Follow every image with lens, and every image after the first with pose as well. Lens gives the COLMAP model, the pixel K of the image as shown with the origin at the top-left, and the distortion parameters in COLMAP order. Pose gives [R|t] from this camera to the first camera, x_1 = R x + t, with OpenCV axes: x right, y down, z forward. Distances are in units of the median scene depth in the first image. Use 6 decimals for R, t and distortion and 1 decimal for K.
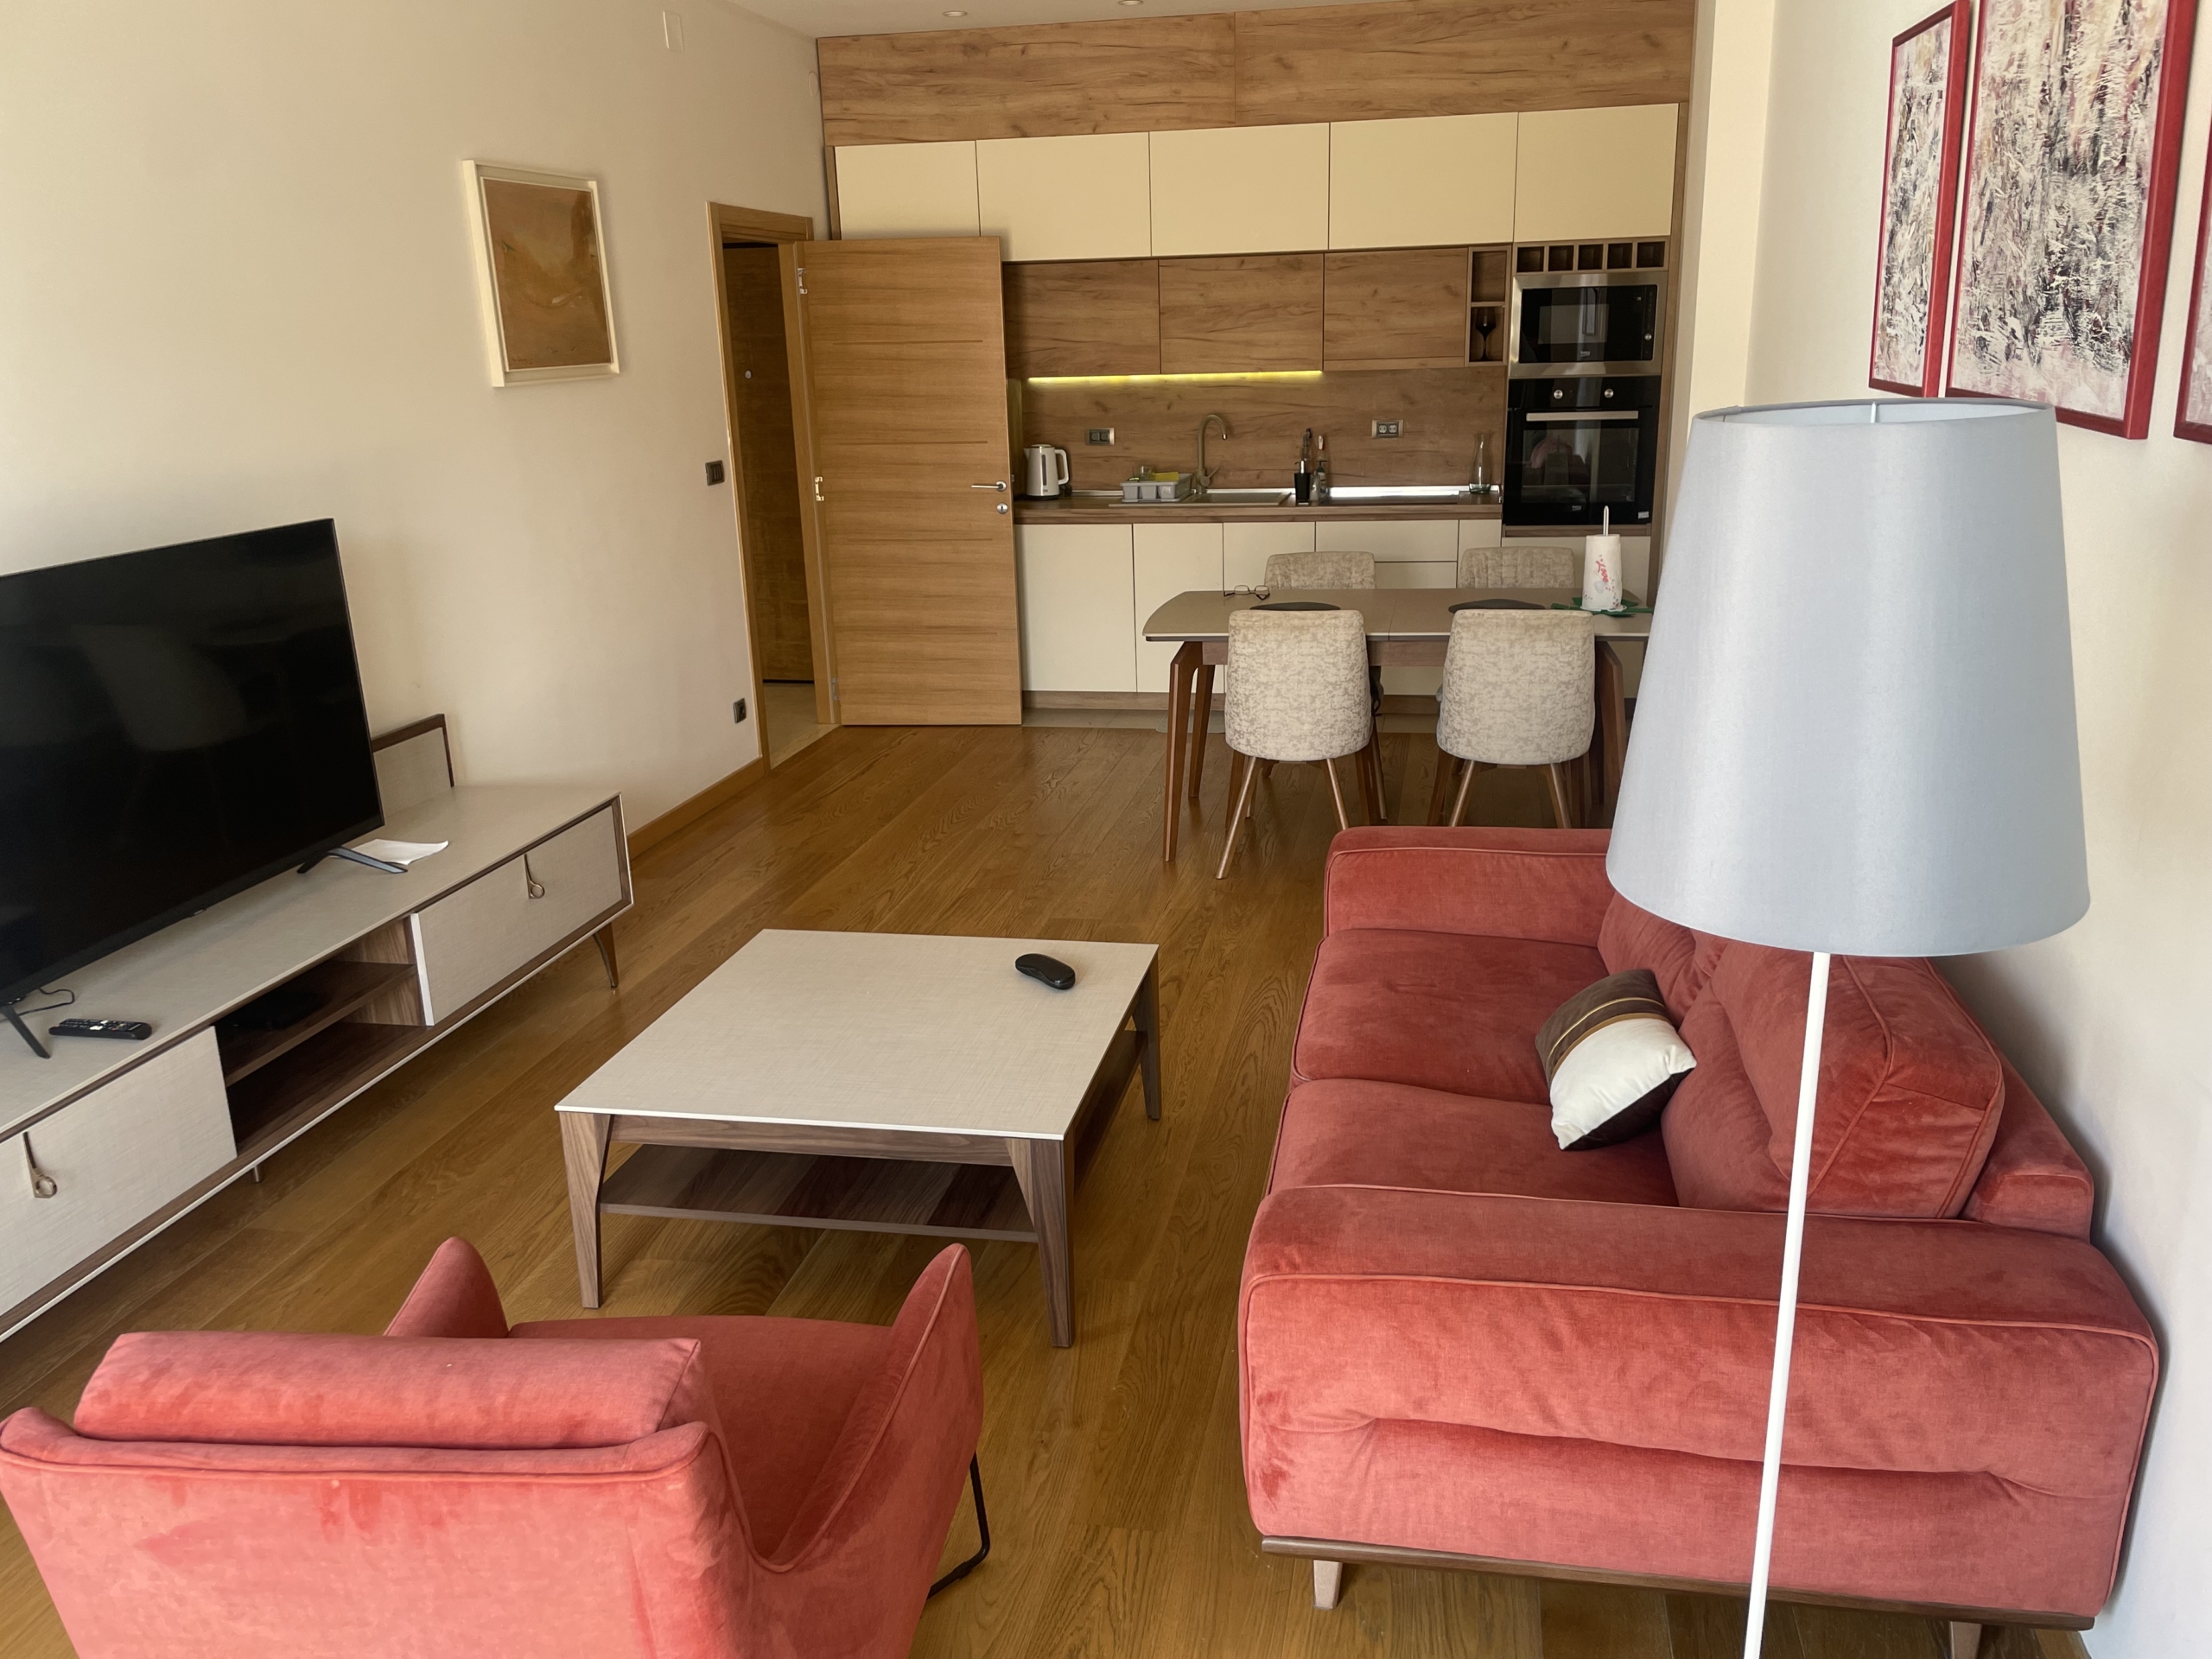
lens RADIAL K [[1703.3, 0, 1139.3], [0, 1703.3, 827.6], [0, 0, 1]] dist [0.096423, -0.122661]
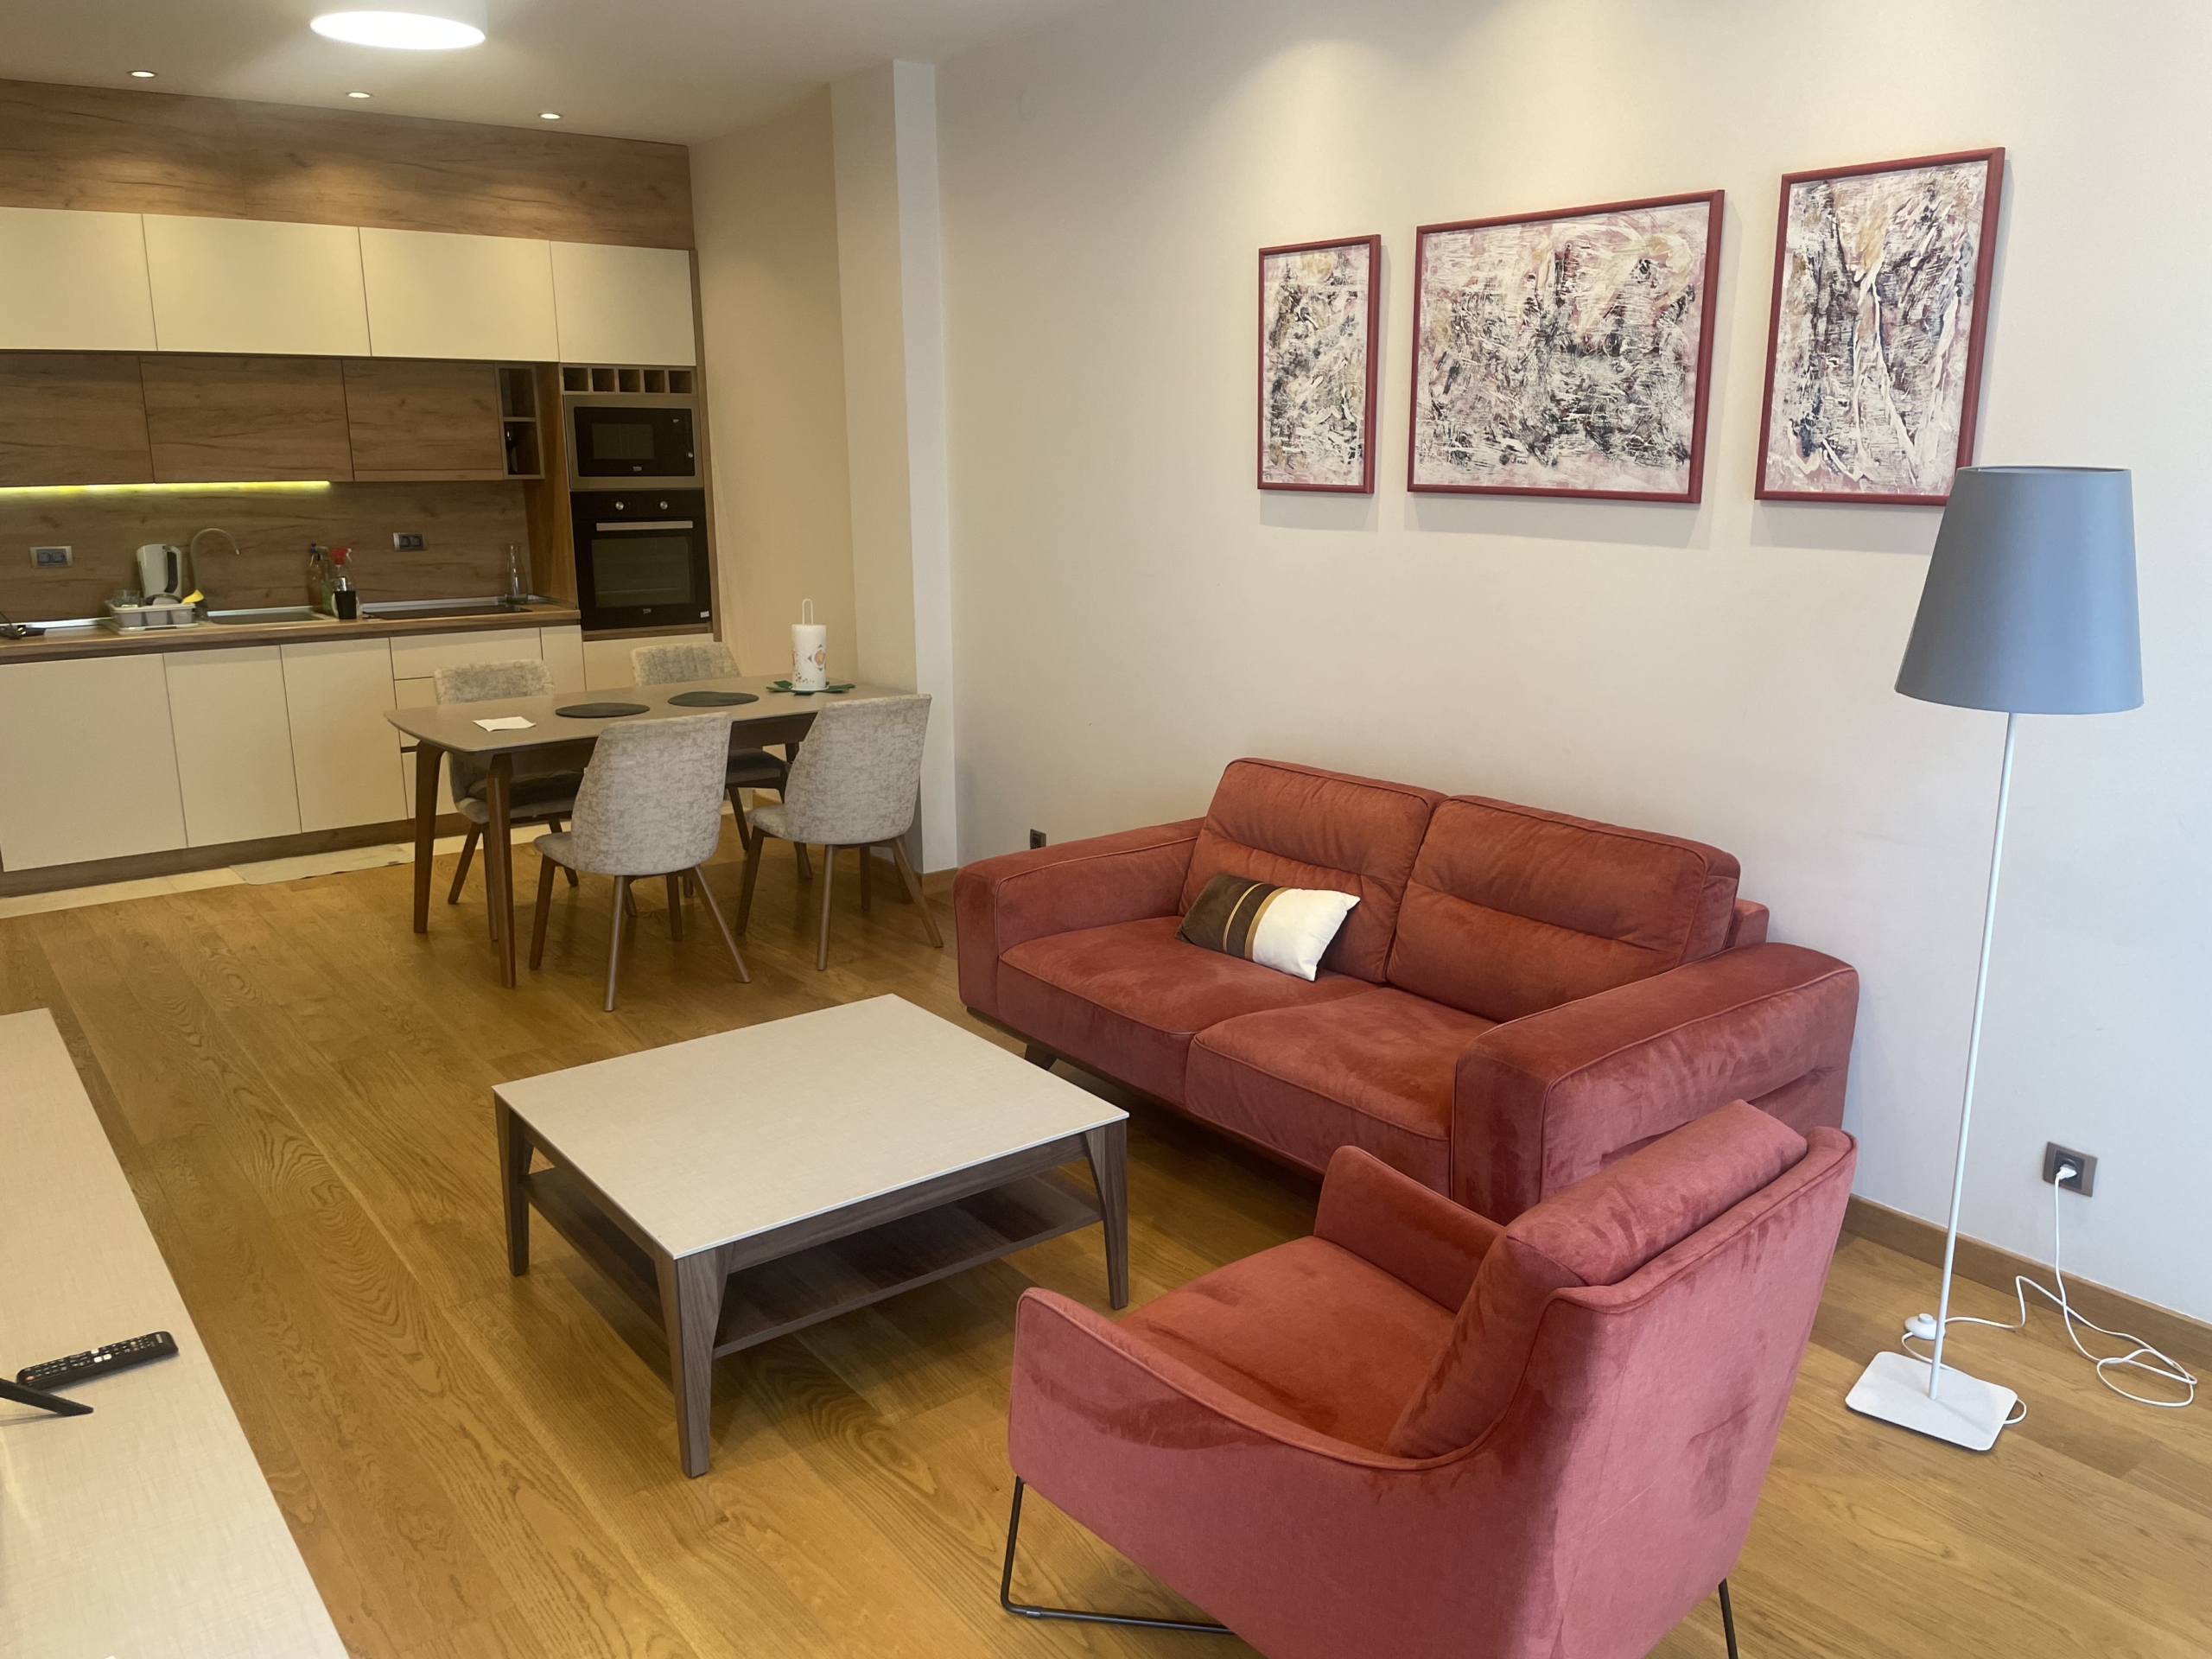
lens RADIAL K [[1703.3, 0, 1139.3], [0, 1703.3, 827.6], [0, 0, 1]] dist [0.096423, -0.122661]
pose [[0.661724, -0.145451, 0.735503, -0.368306], [0.197416, 0.980186, 0.016225, -0.011717], [-0.723290, 0.134463, 0.677327, 0.079303]]
